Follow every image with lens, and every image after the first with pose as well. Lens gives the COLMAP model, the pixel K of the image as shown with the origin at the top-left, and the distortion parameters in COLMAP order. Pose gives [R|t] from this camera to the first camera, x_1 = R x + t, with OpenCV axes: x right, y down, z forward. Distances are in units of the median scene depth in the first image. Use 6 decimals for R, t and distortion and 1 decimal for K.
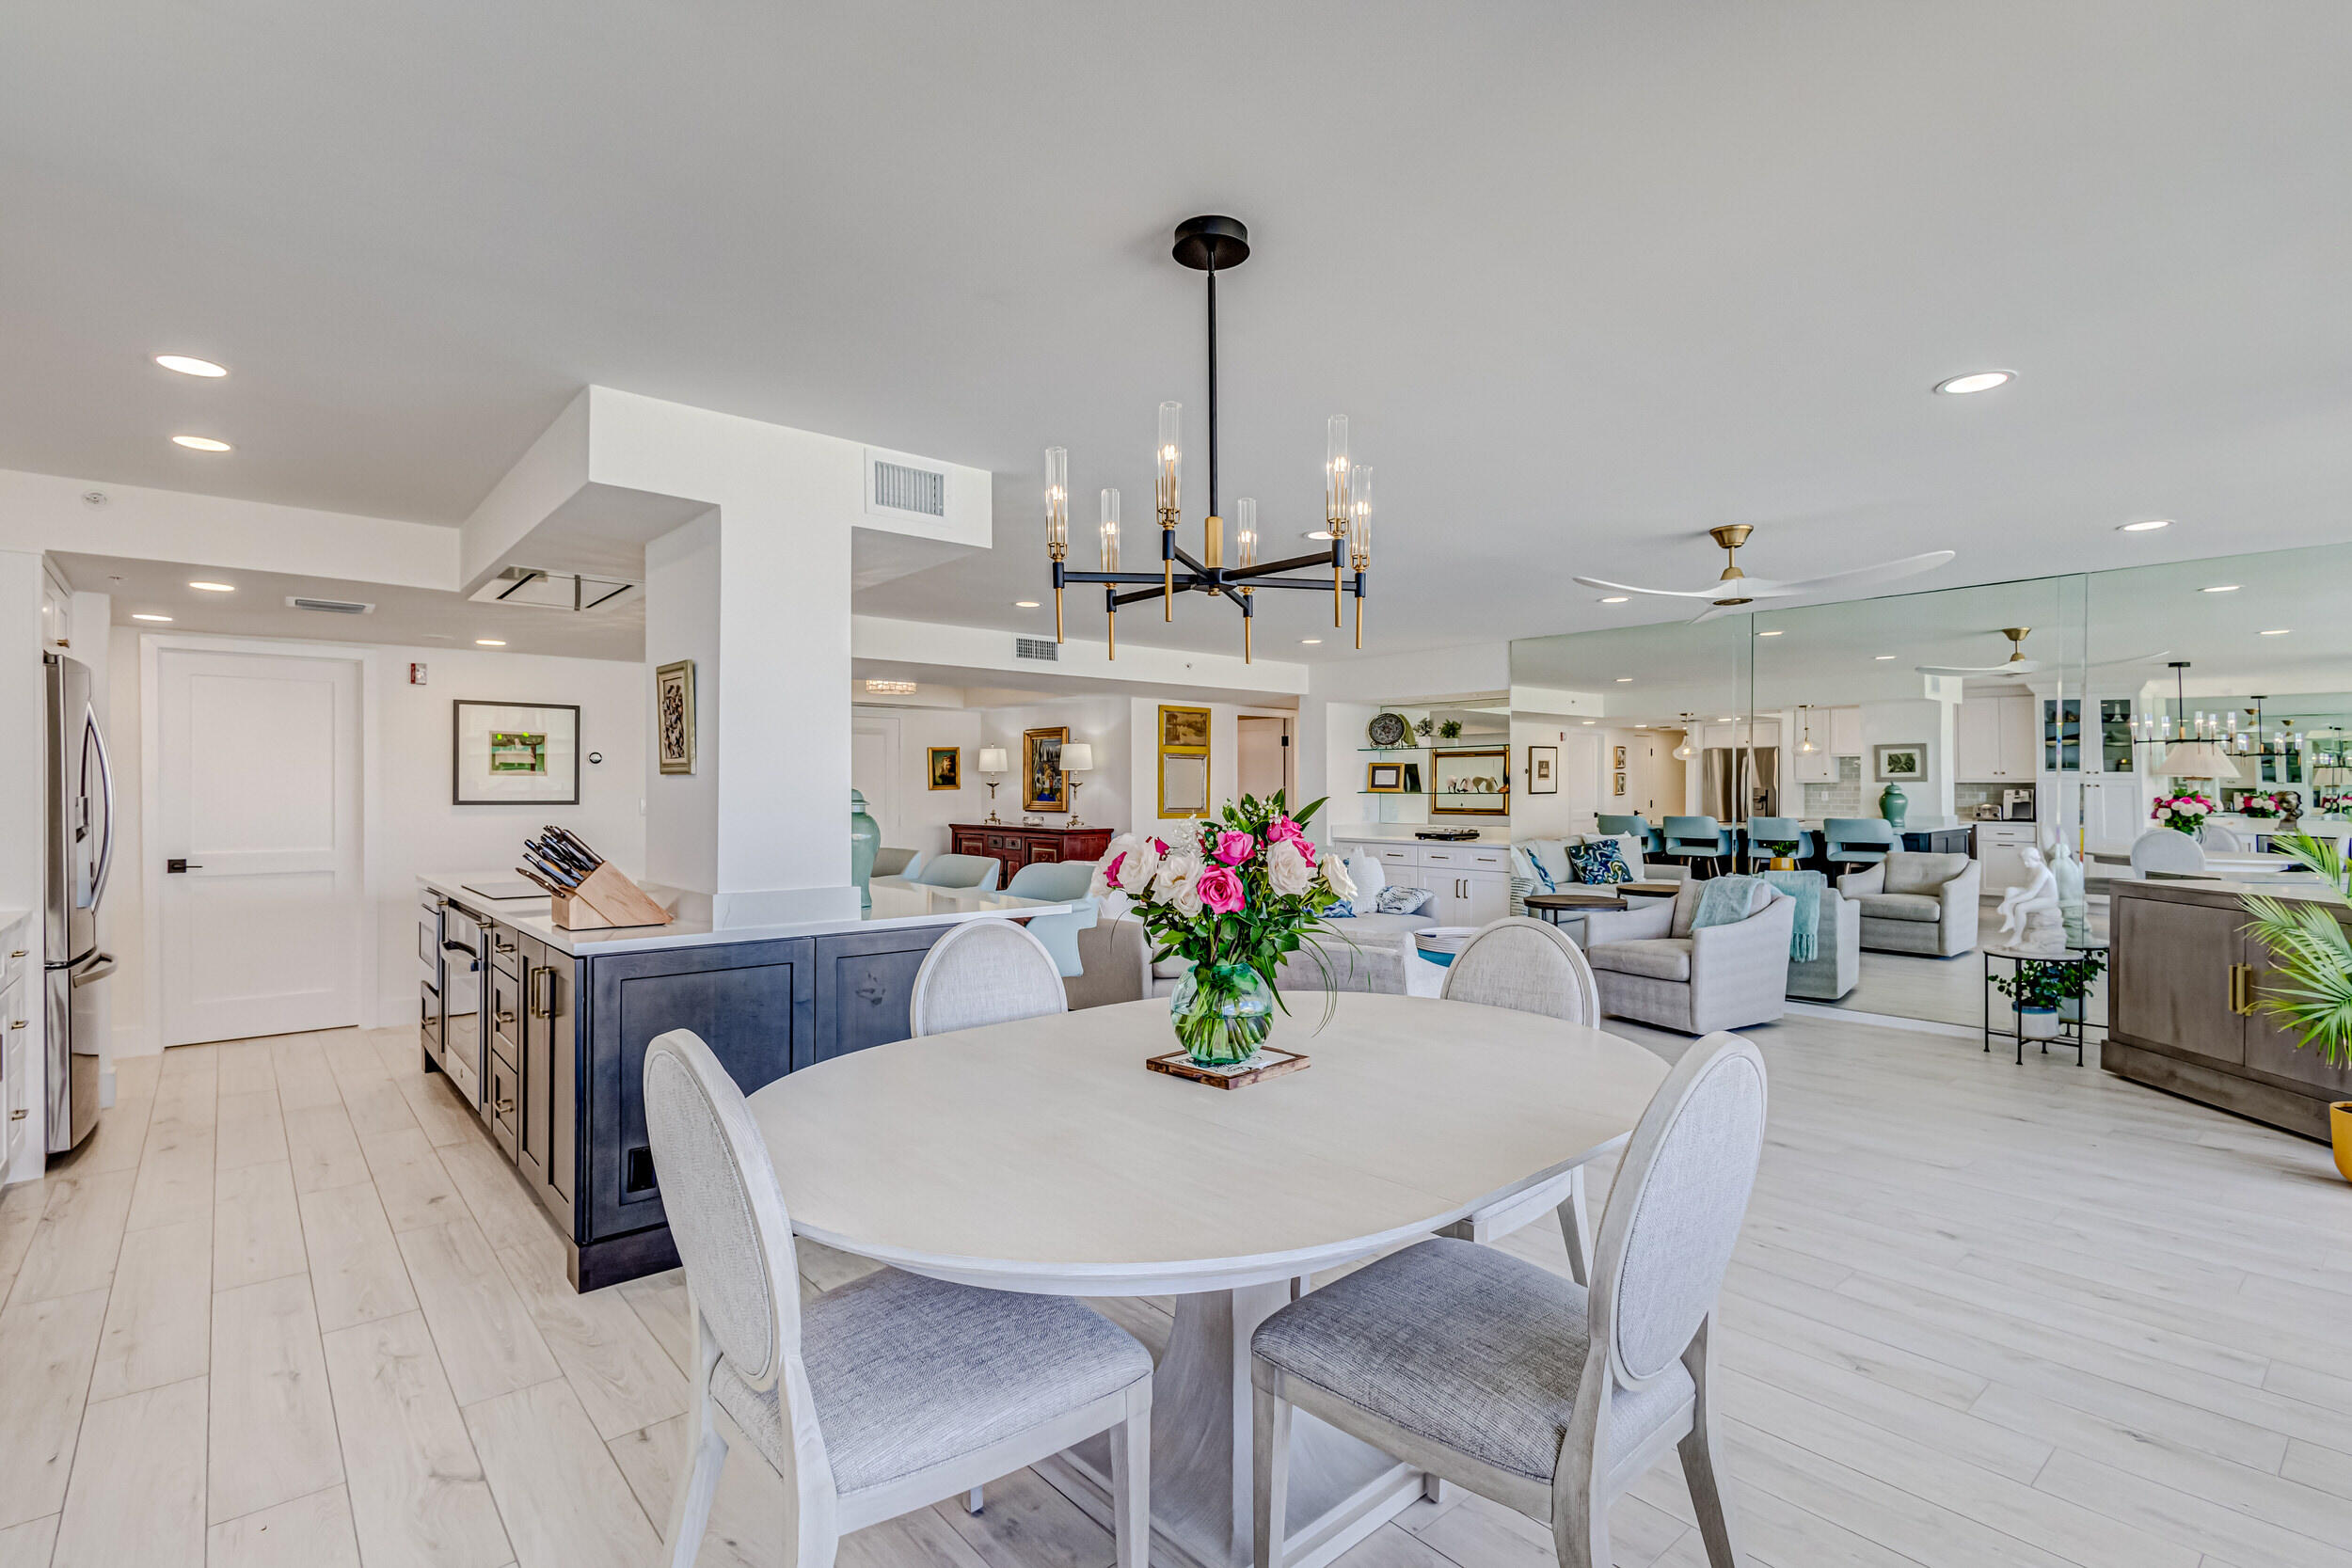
lens RADIAL K [[1121.0, 0, 1136.6], [0, 1121.0, 816.1], [0, 0, 1]] dist [0.008218, -0.000307]
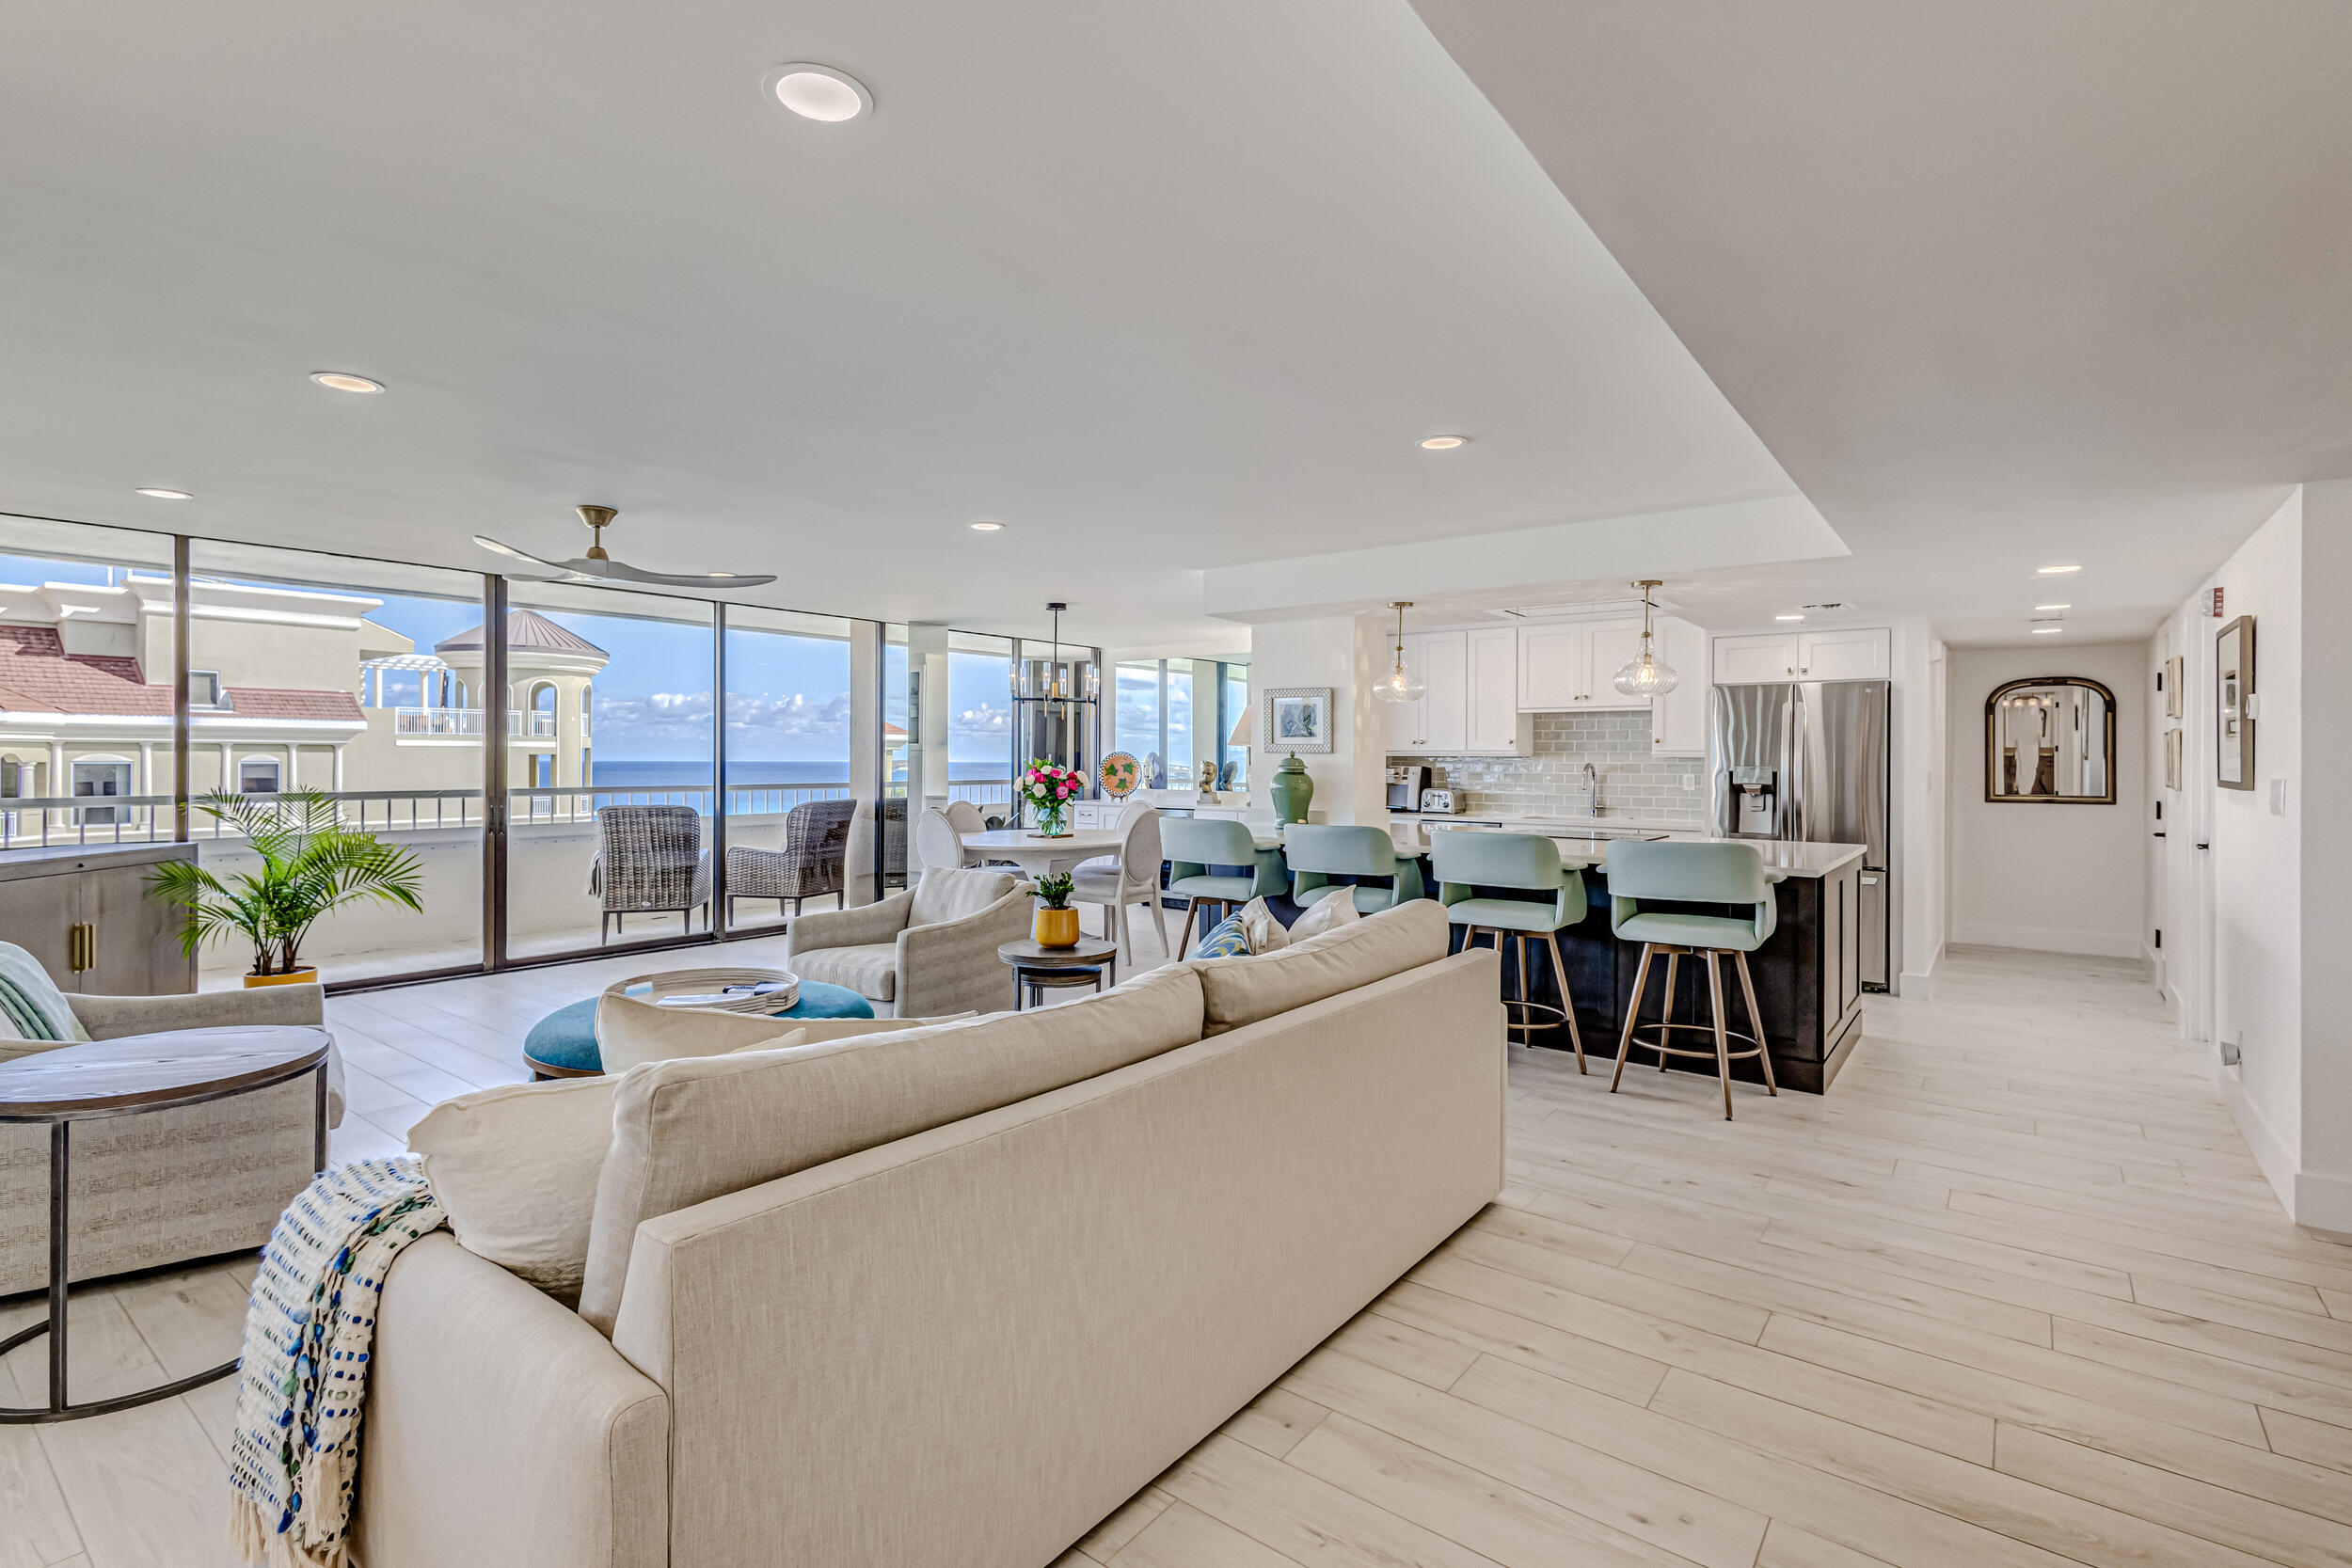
lens RADIAL K [[1093.7, 0, 1172.6], [0, 1093.7, 755.4], [0, 0, 1]] dist [0.011570, -0.000225]
pose [[-0.974317, -0.007678, -0.225048, 0.105601], [-0.012109, 0.999759, 0.018316, -0.023043], [0.224853, 0.020571, -0.974175, 0.975459]]
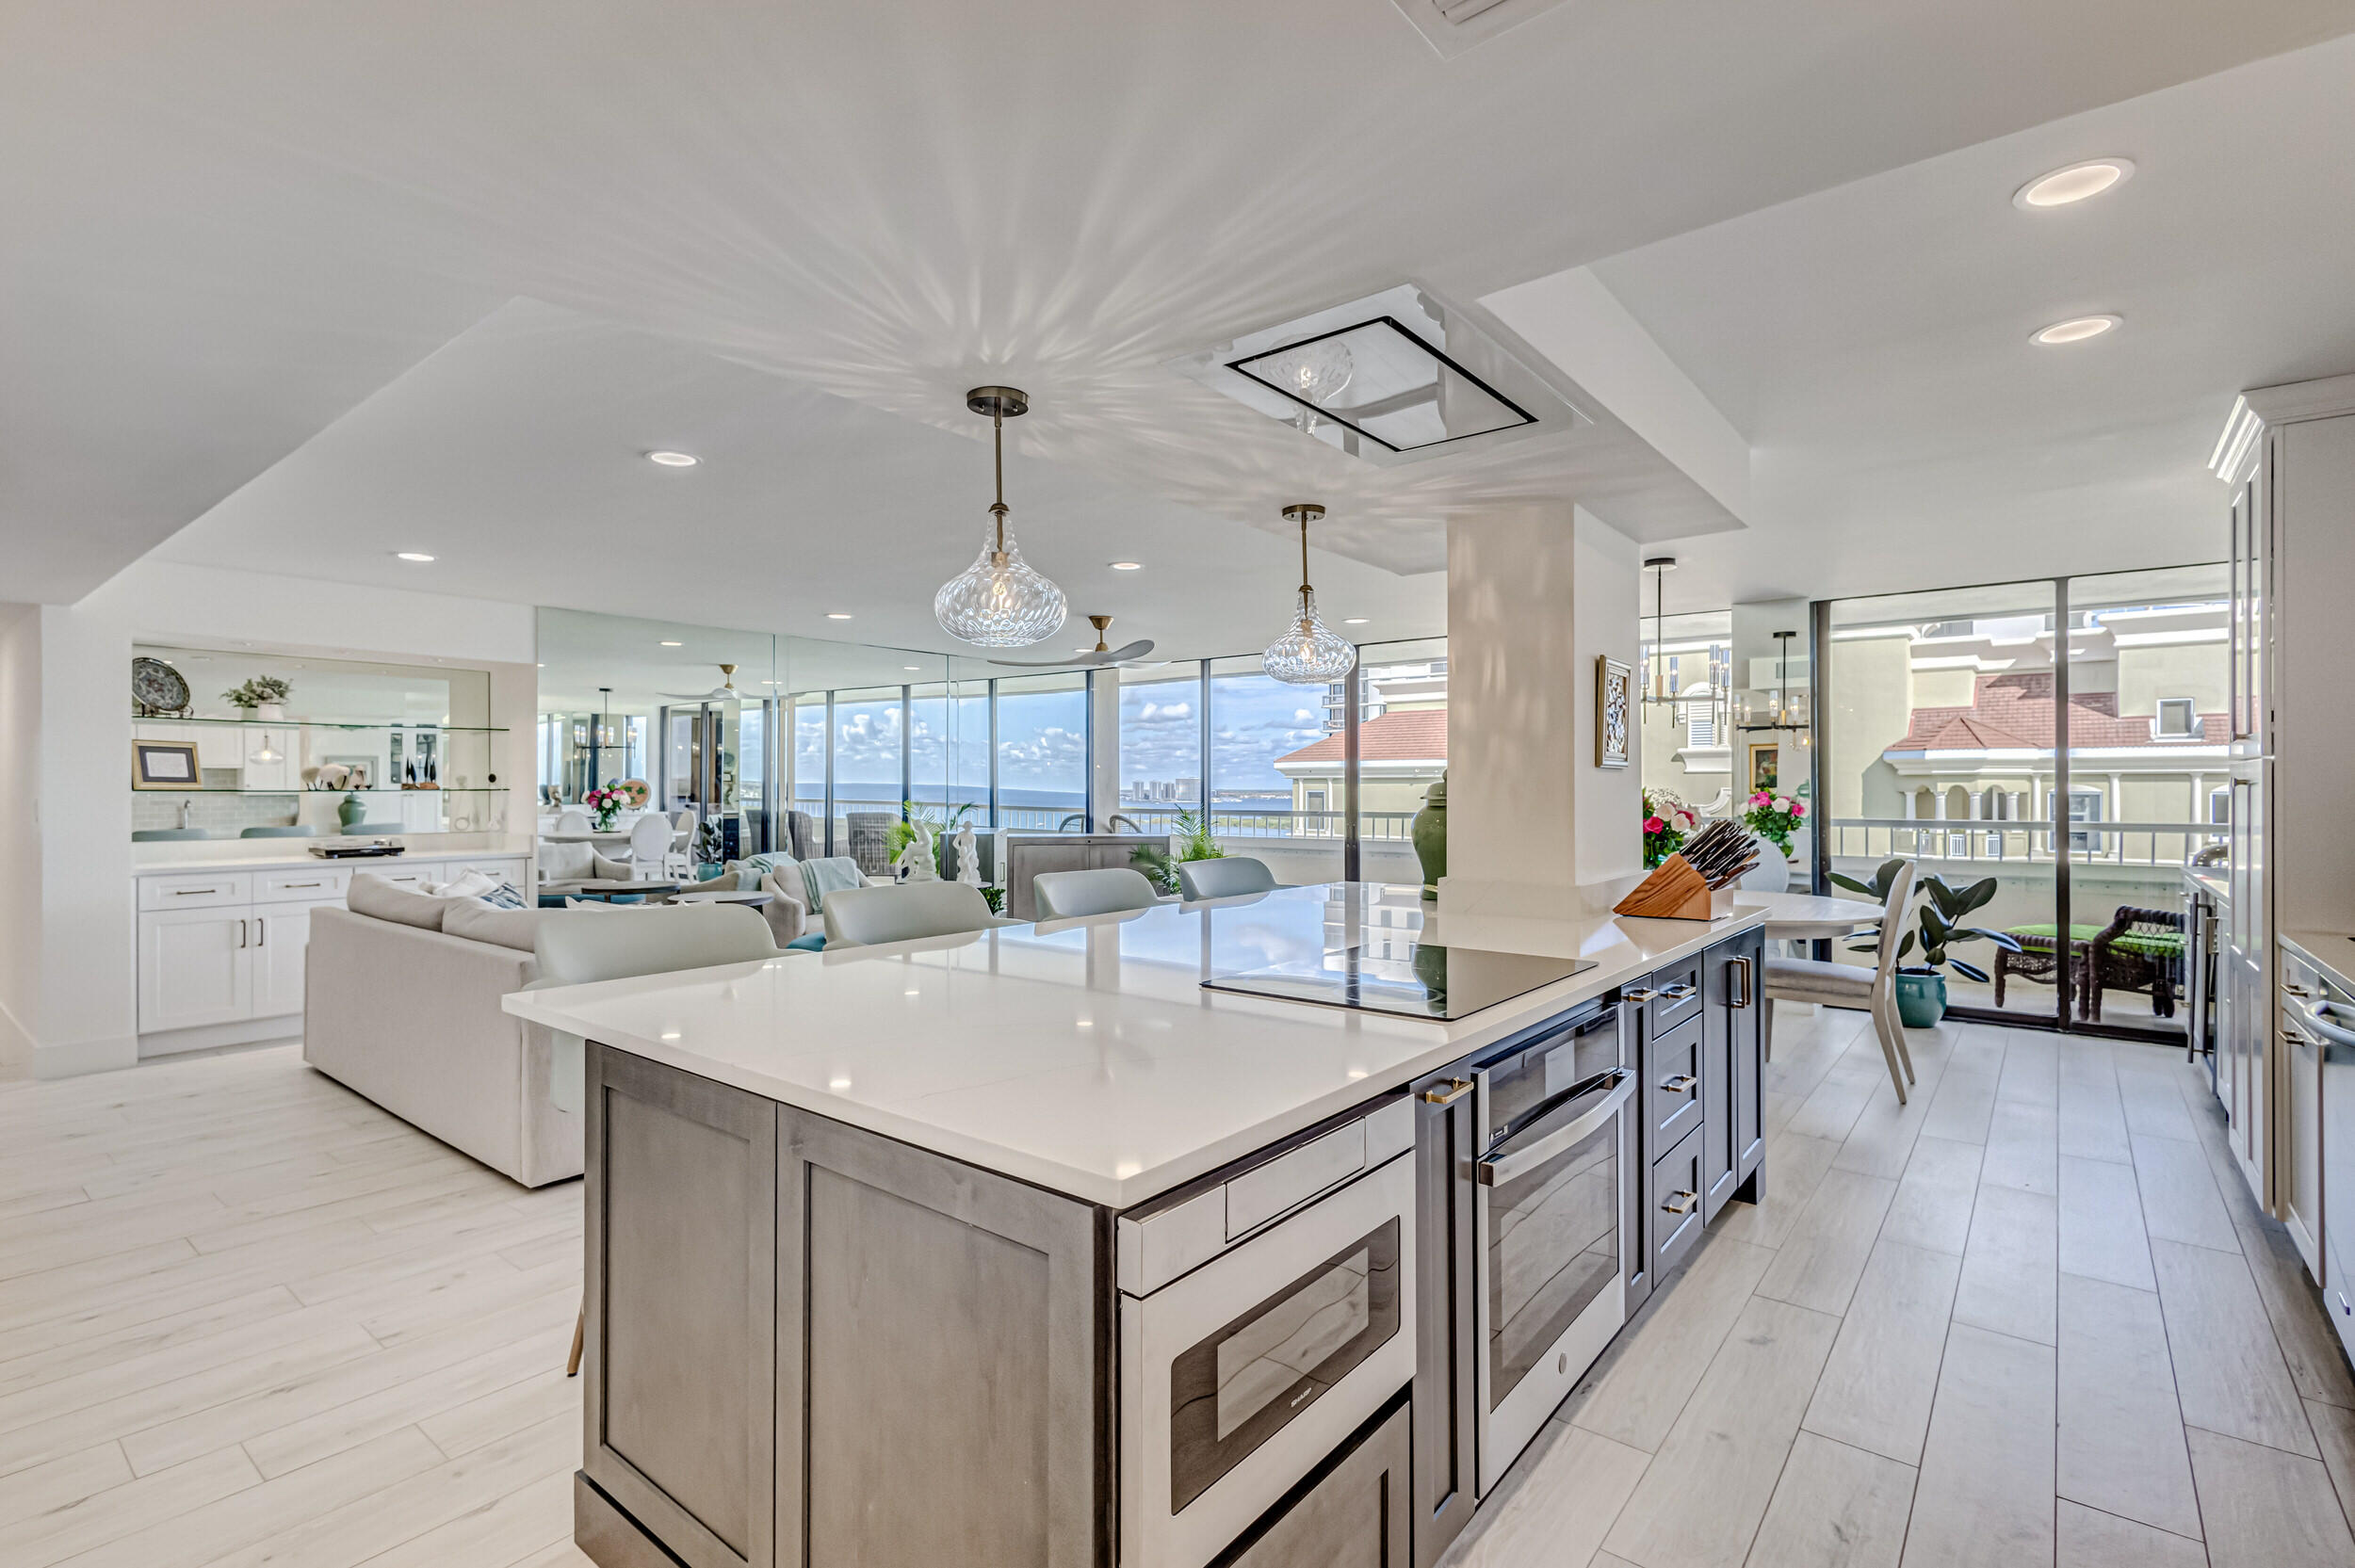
lens RADIAL K [[1091.1, 0, 1175.2], [0, 1091.1, 786.3], [0, 0, 1]] dist [0.010497, -0.001004]
pose [[-0.204521, -0.003167, 0.978857, -0.443176], [0.021969, 0.999728, 0.007825, -0.014803], [-0.978616, 0.023105, -0.204396, 0.553148]]
